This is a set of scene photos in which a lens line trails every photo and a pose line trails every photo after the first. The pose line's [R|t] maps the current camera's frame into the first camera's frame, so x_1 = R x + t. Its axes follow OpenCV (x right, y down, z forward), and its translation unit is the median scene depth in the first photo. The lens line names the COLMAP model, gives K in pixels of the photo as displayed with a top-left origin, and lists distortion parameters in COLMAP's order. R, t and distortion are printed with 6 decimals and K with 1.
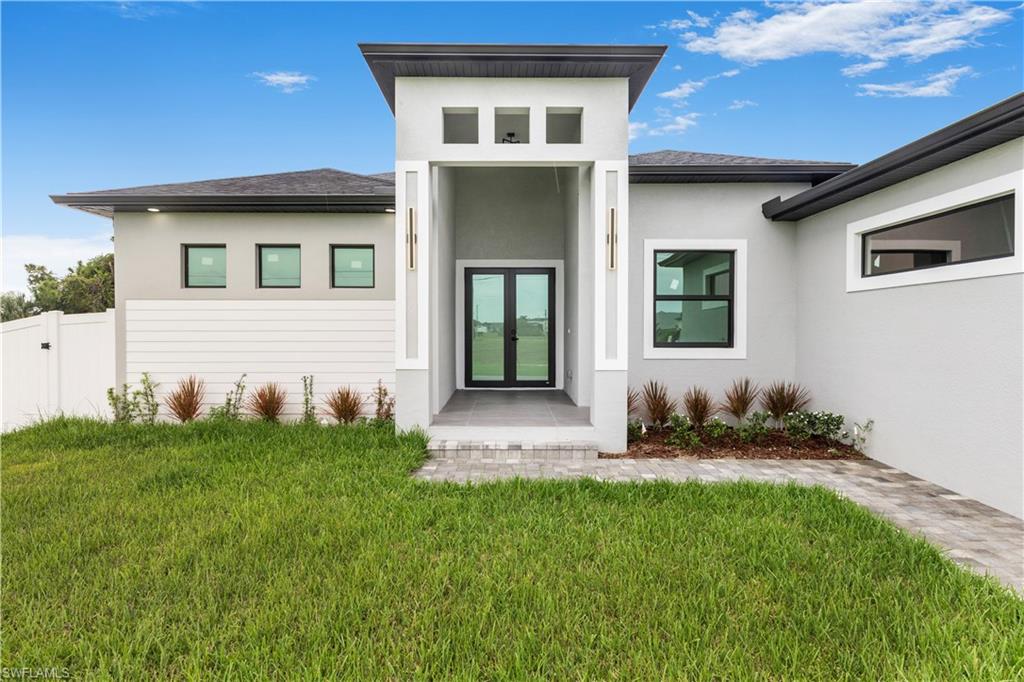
lens RADIAL K [[574.9, 0, 511.2], [0, 574.9, 343.8], [0, 0, 1]] dist [0.001517, 0.000258]
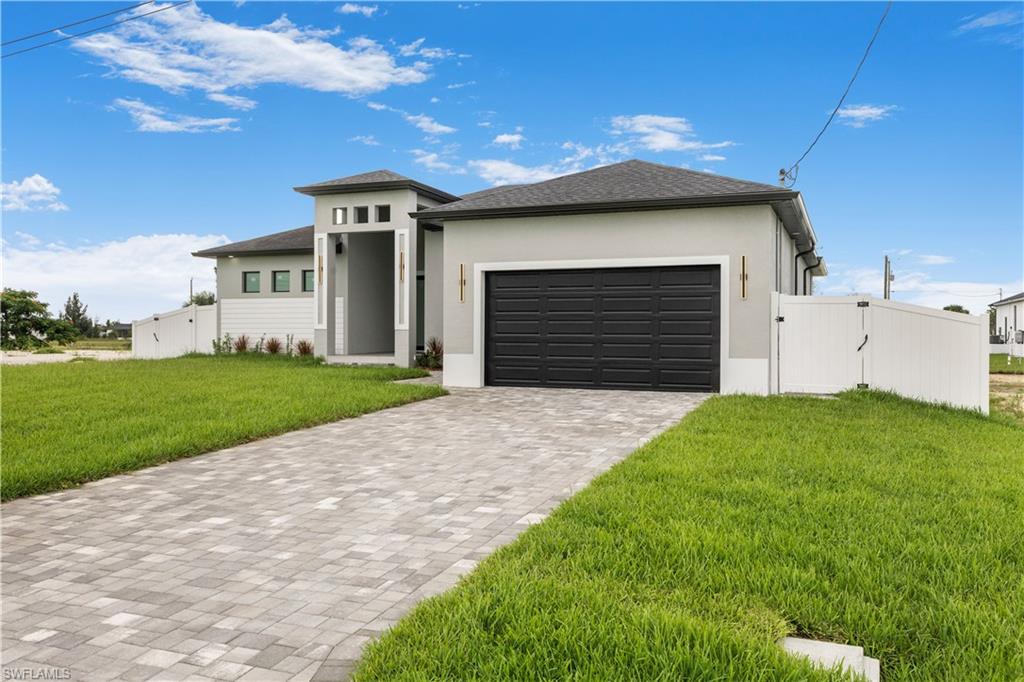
lens RADIAL K [[825.3, 0, 510.6], [0, 825.3, 344.3], [0, 0, 1]] dist [0.028018, -0.000939]
pose [[0.928137, 0.004349, -0.372215, 1.508936], [-0.007212, 0.999954, -0.006300, 0.106132], [0.372170, 0.008531, 0.928125, -1.486167]]
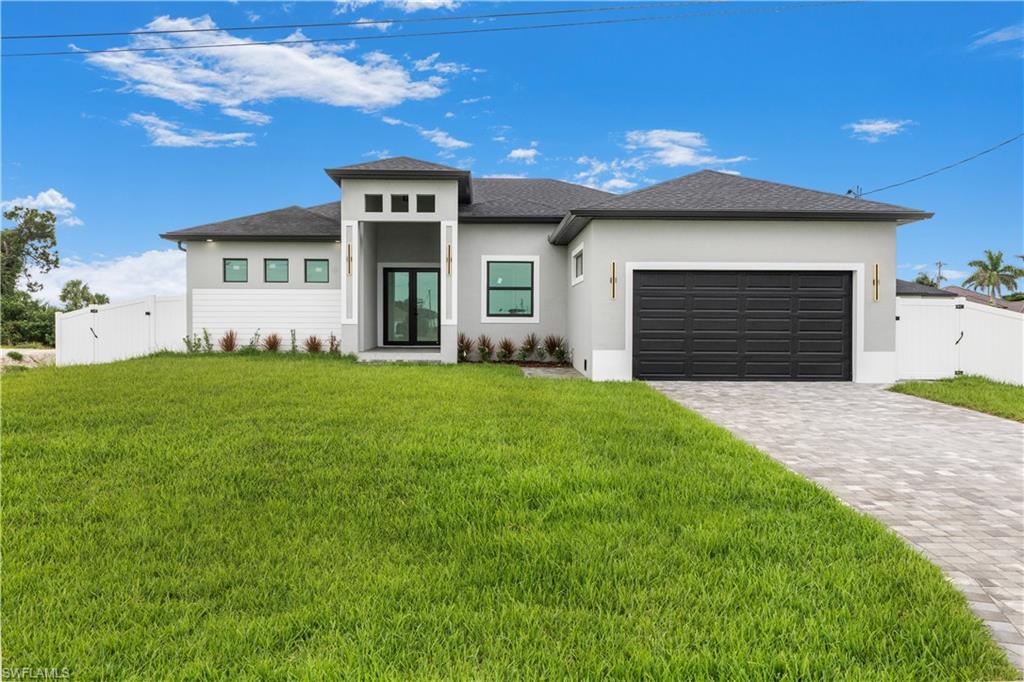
lens RADIAL K [[825.3, 0, 516.6], [0, 825.3, 336.4], [0, 0, 1]] dist [0.028018, -0.000939]
pose [[0.999441, 0.001540, 0.033390, 0.286008], [-0.001142, 0.999928, -0.011933, 0.110145], [-0.033406, 0.011889, 0.999371, -1.729056]]
